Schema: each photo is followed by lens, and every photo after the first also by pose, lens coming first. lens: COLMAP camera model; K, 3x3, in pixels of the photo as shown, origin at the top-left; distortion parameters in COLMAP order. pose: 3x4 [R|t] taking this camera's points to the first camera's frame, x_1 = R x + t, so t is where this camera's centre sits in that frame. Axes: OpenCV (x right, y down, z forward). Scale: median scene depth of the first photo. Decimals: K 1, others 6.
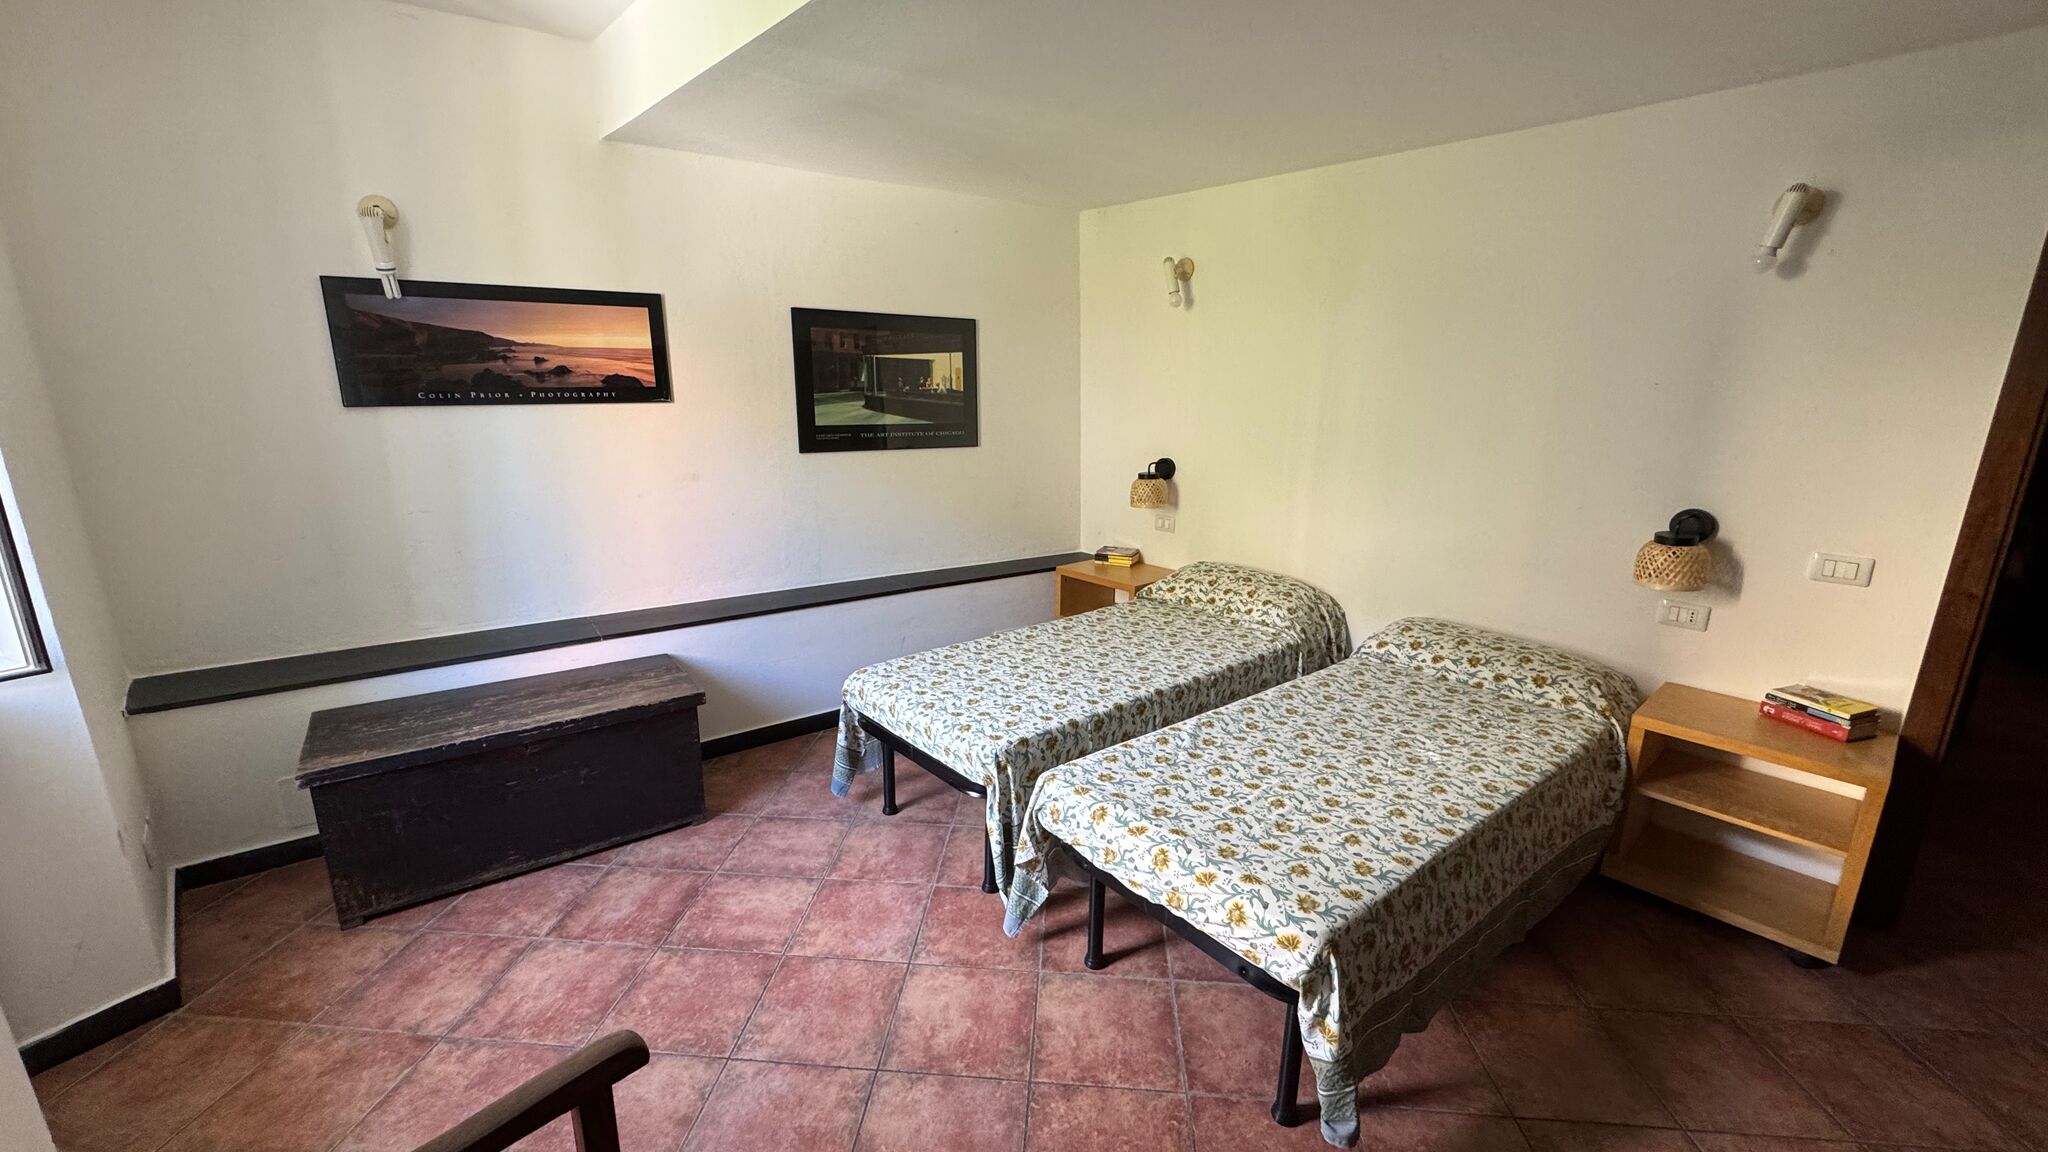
lens RADIAL K [[807.5, 0, 1031.6], [0, 807.5, 583.4], [0, 0, 1]] dist [-0.002747, 0.000604]
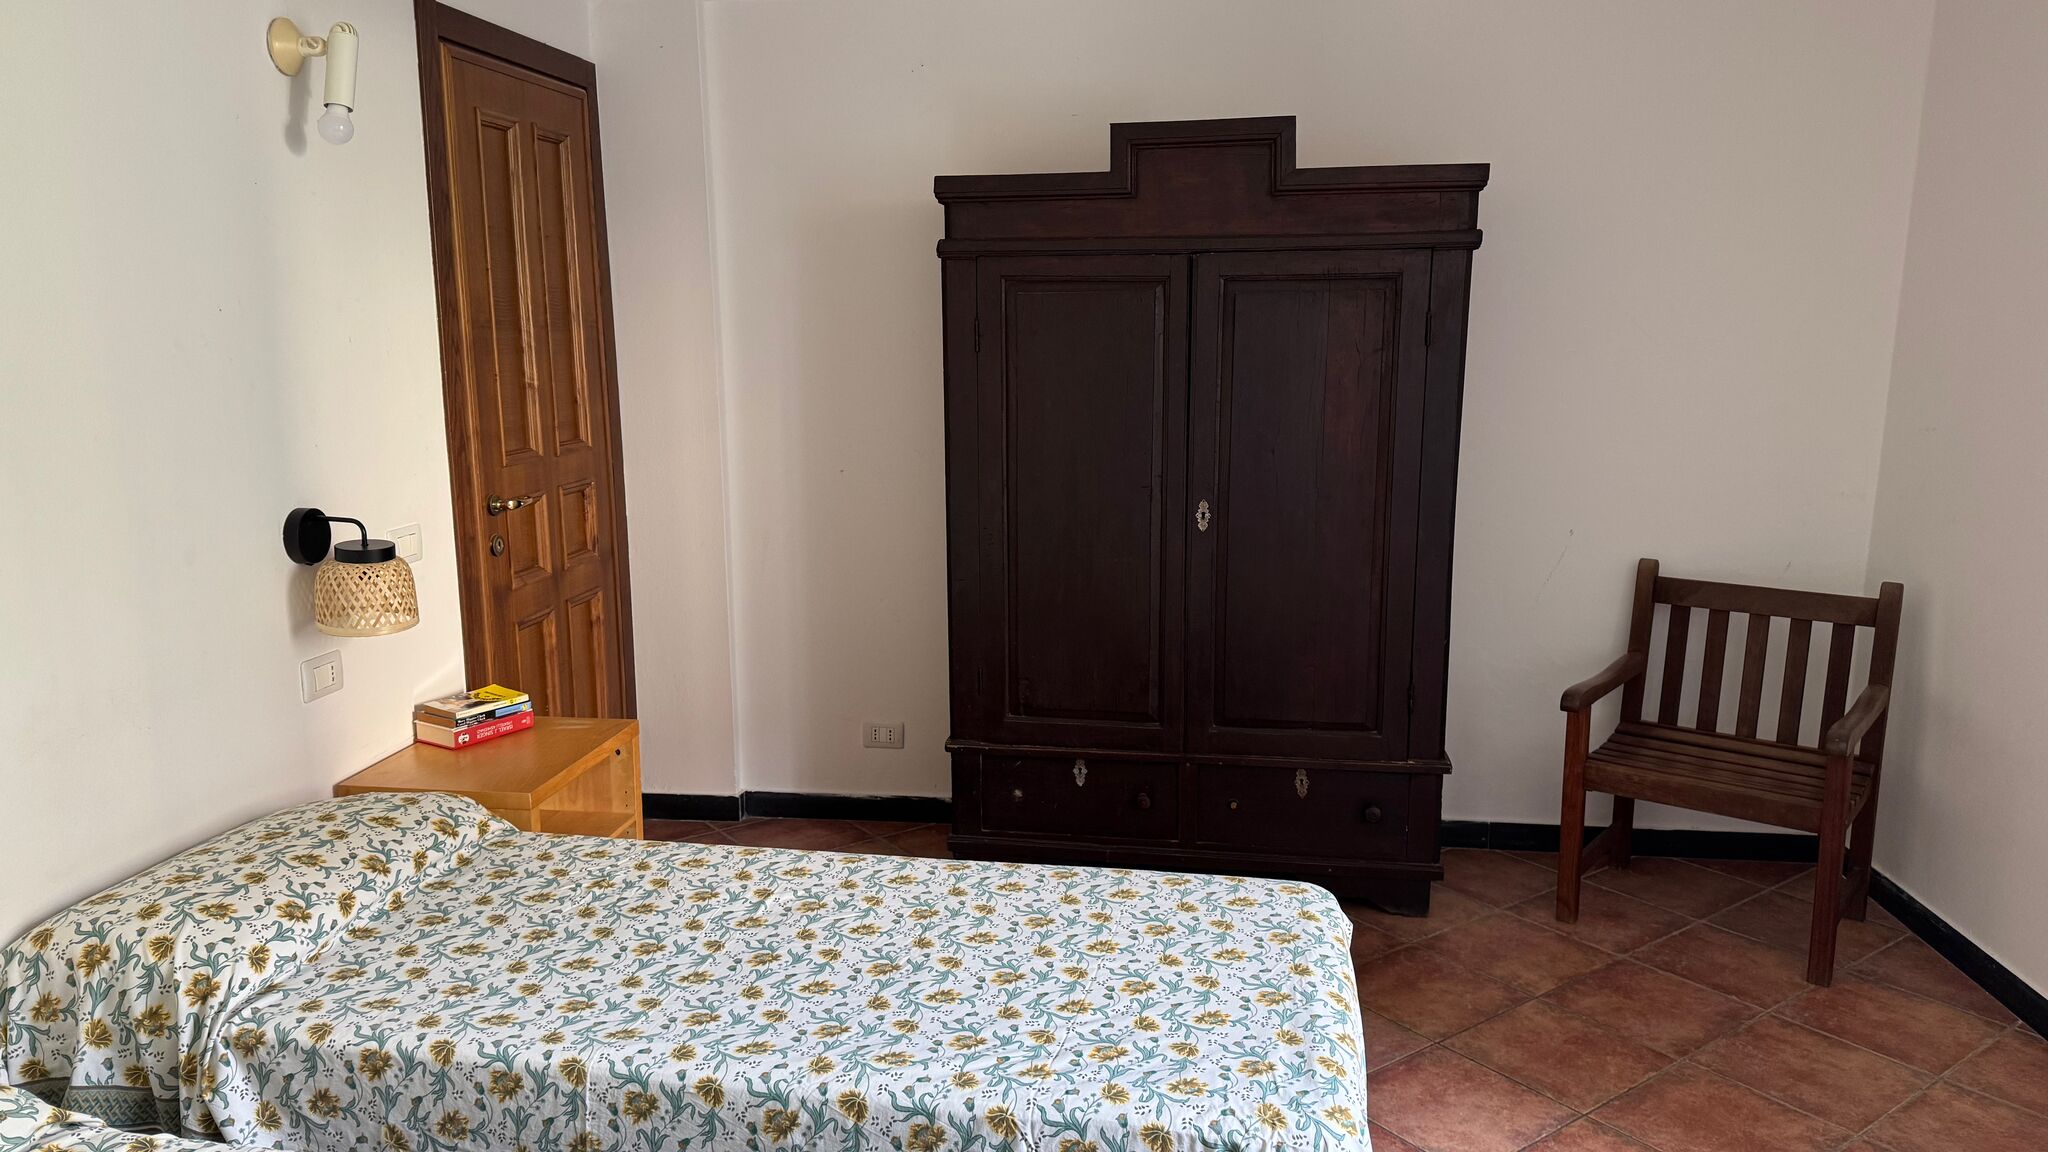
lens RADIAL K [[1448.4, 0, 1020.4], [0, 1448.4, 556.7], [0, 0, 1]] dist [0.049578, -0.084181]
pose [[-0.636247, -0.139865, 0.758701, -0.369131], [0.188818, 0.925289, 0.328918, -0.307963], [-0.748023, 0.352530, -0.562303, 1.169183]]
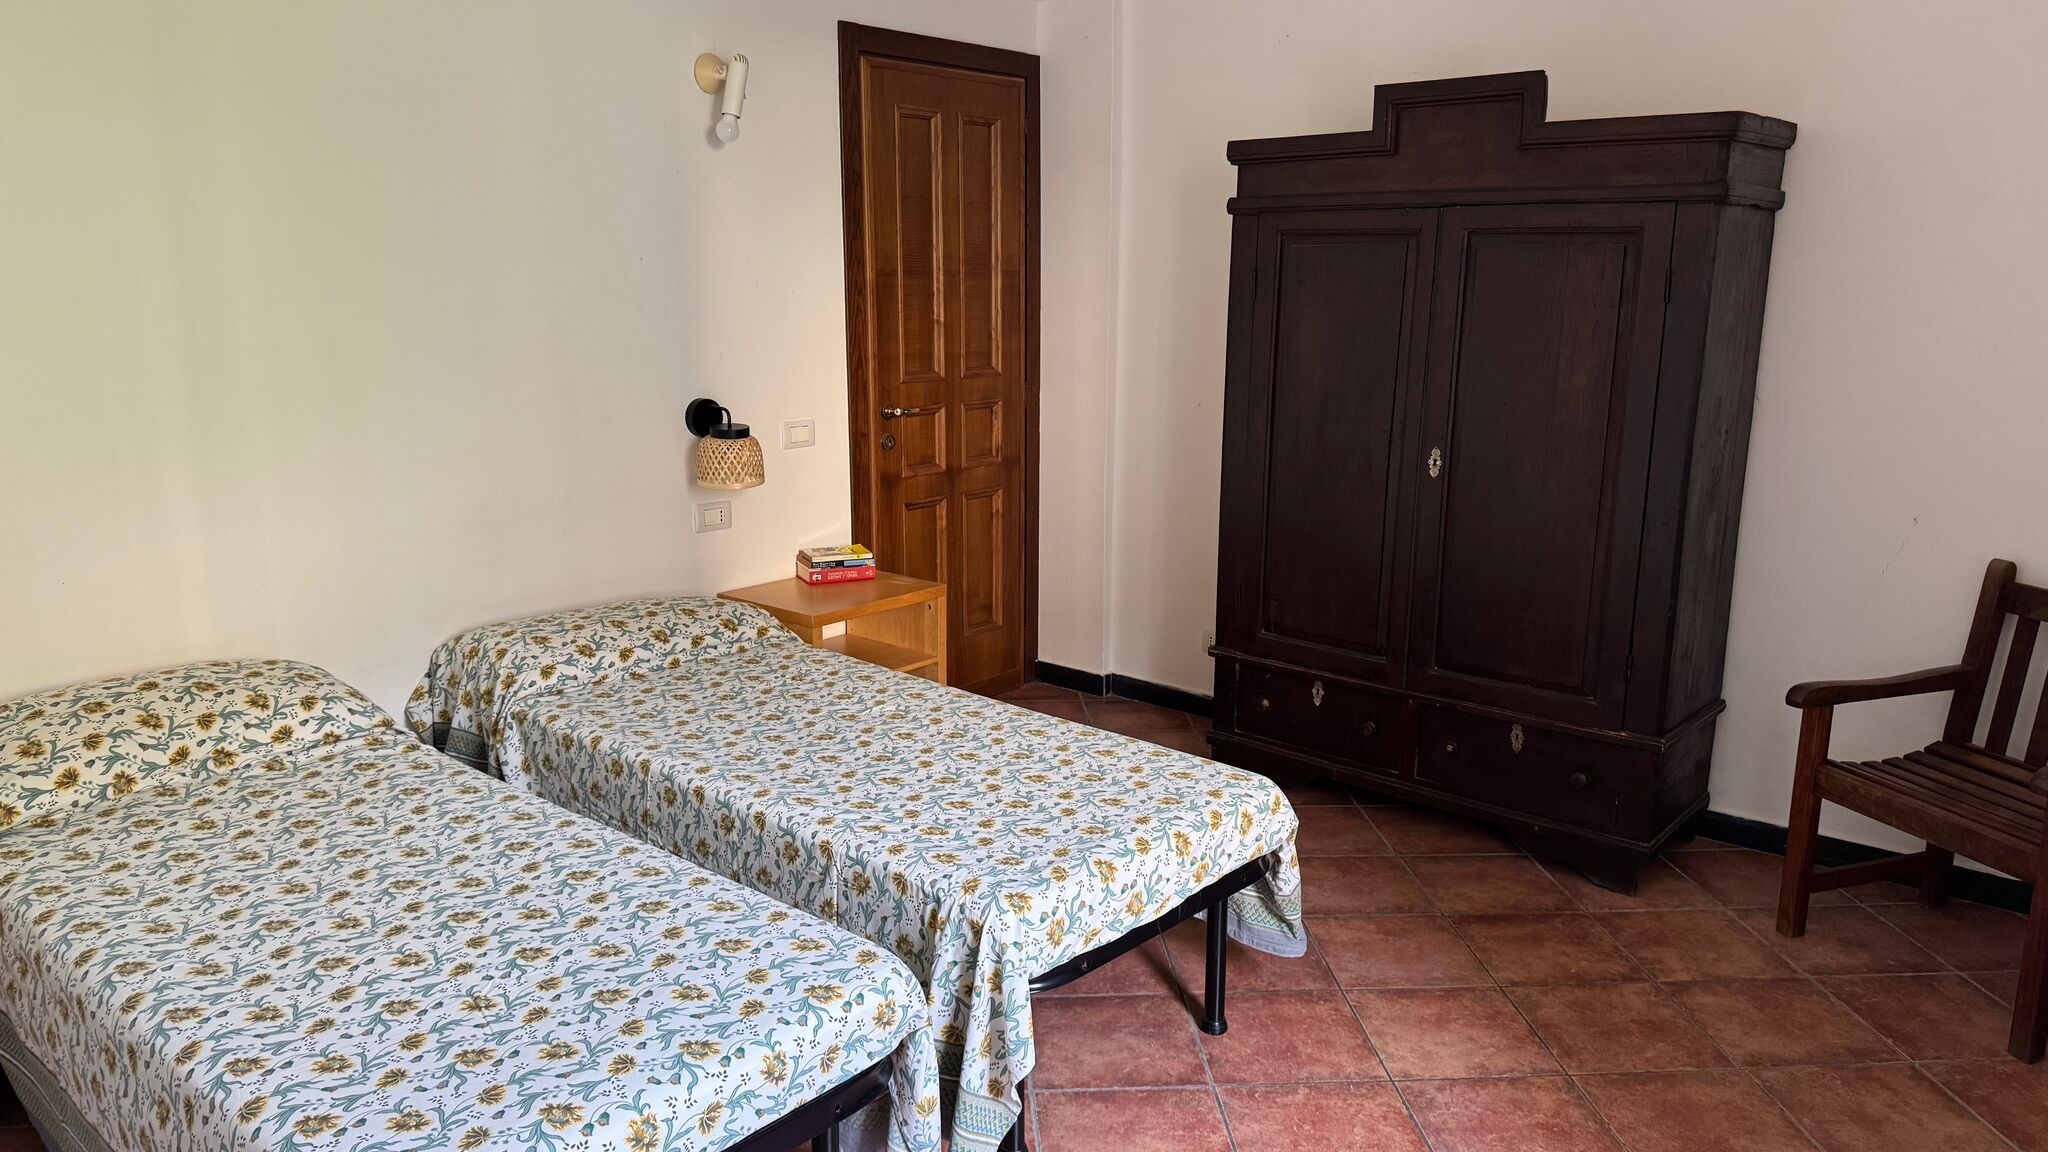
lens RADIAL K [[1448.4, 0, 1017.1], [0, 1448.4, 554.8], [0, 0, 1]] dist [0.049578, -0.084181]
pose [[-0.120117, -0.211012, 0.970075, -0.779335], [0.243244, 0.941110, 0.234830, -0.210783], [-0.962499, 0.264172, -0.061716, 0.766652]]
